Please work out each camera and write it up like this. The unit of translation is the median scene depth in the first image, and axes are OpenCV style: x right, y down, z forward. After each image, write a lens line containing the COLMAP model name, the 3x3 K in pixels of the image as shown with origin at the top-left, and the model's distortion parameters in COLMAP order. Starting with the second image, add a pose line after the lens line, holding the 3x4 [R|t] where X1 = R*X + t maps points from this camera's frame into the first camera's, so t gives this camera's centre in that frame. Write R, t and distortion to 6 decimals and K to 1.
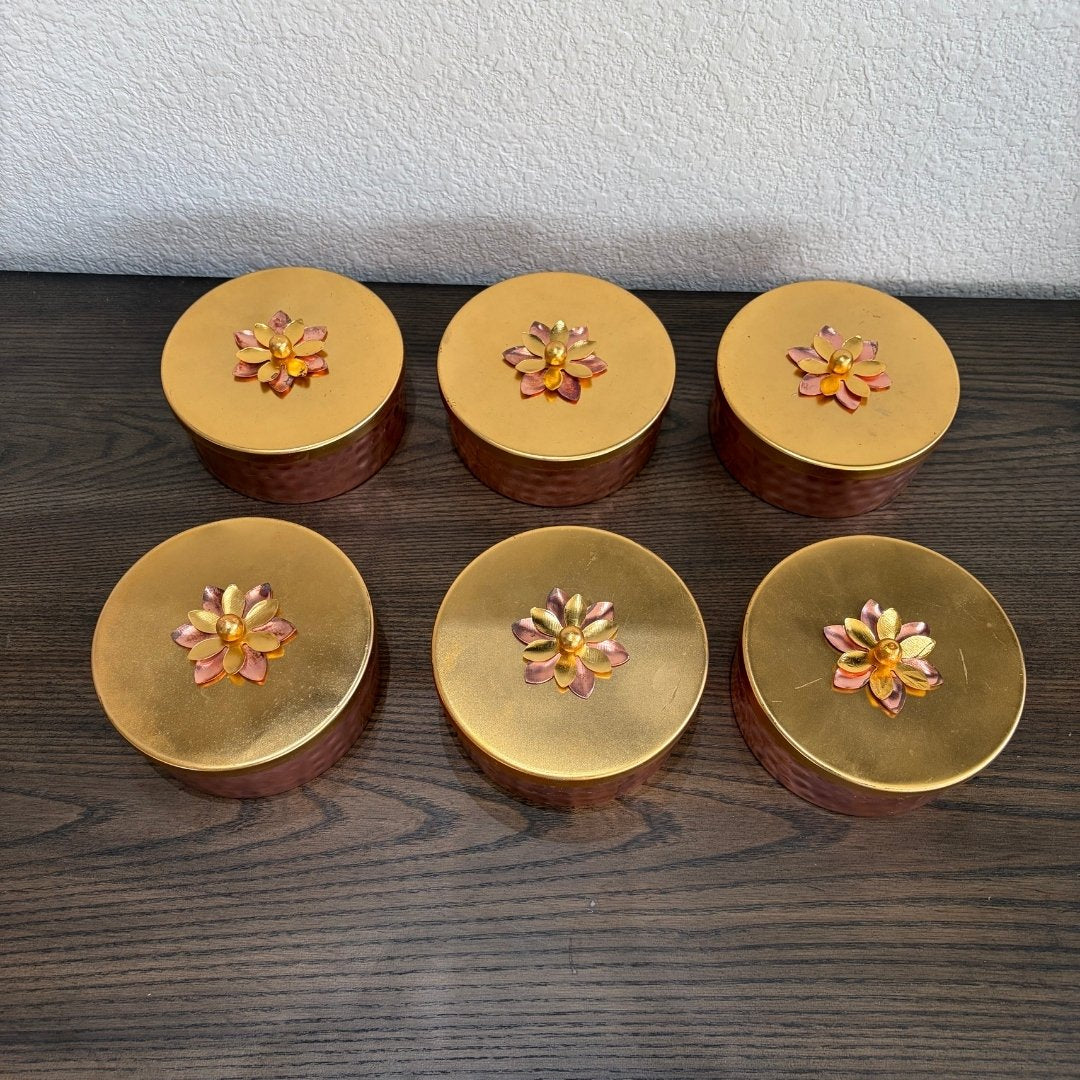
lens RADIAL K [[1133.5, 0, 530.8], [0, 1133.5, 566.4], [0, 0, 1]] dist [-0.002518, 0.037300]
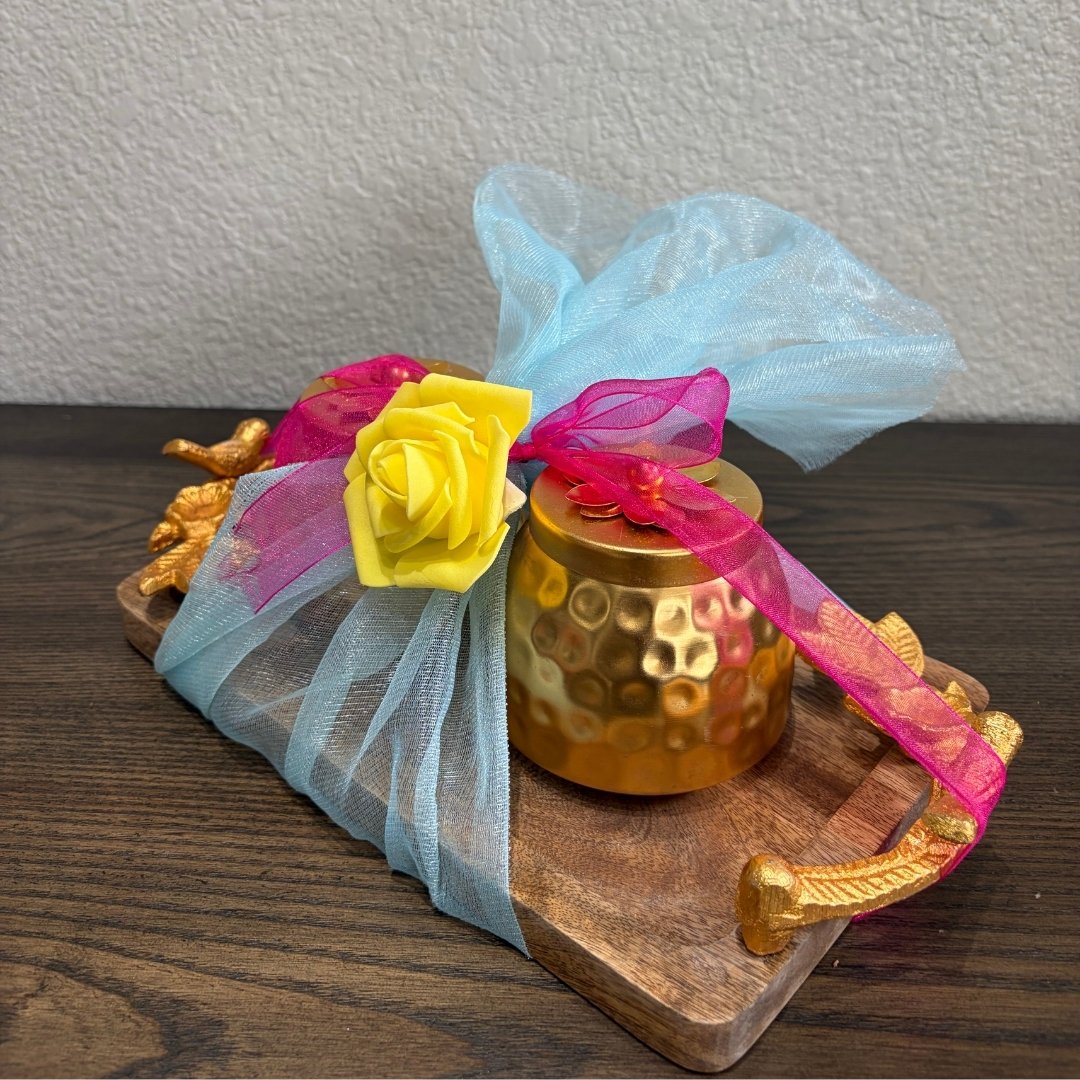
lens RADIAL K [[1140.8, 0, 536.4], [0, 1140.8, 440.2], [0, 0, 1]] dist [-0.010230, 0.033132]
pose [[0.999673, 0.003045, -0.025385, 0.235505], [-0.016910, 0.823450, -0.567137, 0.251513], [0.019176, 0.567381, 0.823232, 0.408900]]
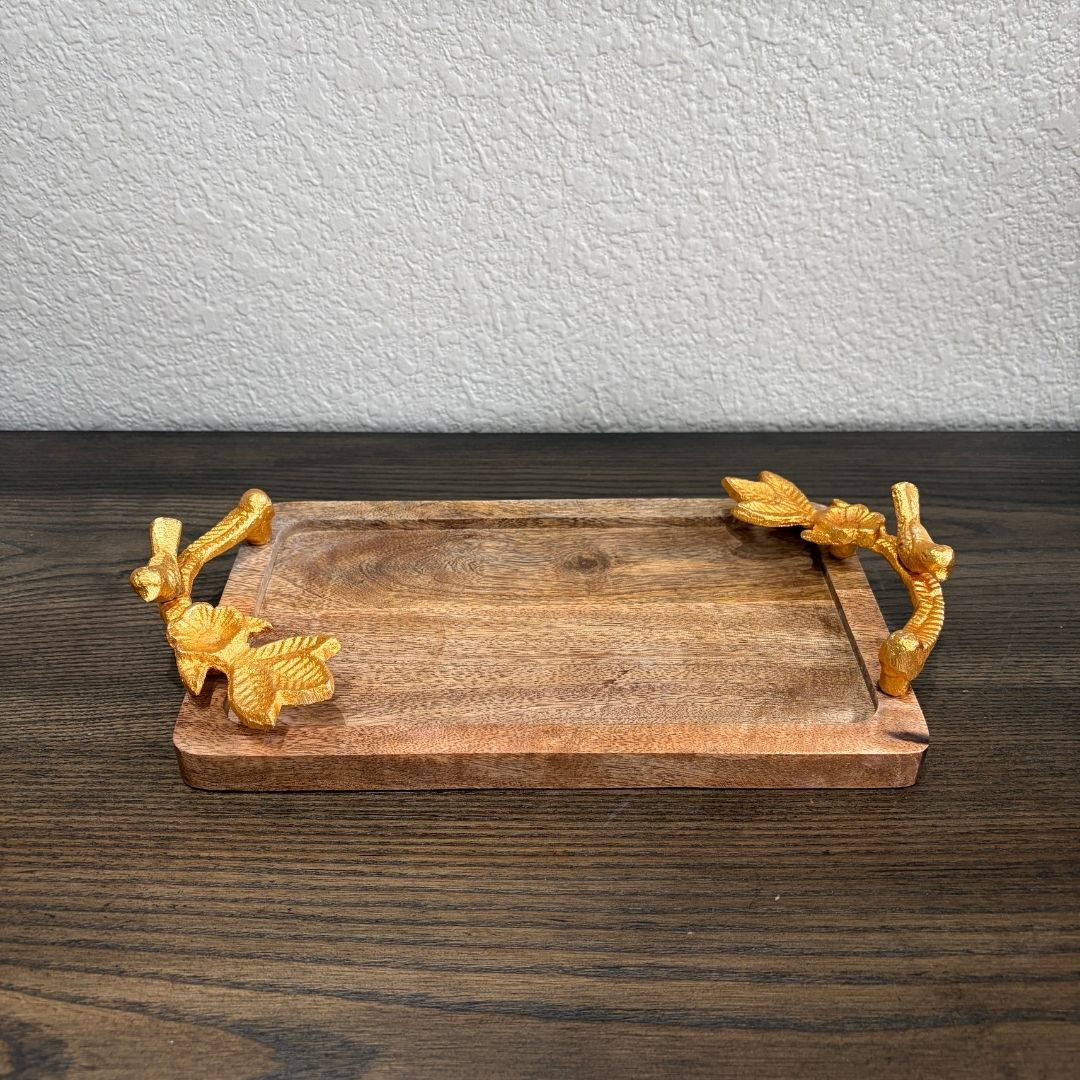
lens RADIAL K [[1135.0, 0, 540.0], [0, 1135.0, 540.0], [0, 0, 1]] dist [0.024132, -0.052078]
pose [[0.999610, -0.019525, 0.019954, 0.309344], [0.026335, 0.896736, -0.441782, 0.220190], [-0.009268, 0.442135, 0.896900, 0.338479]]
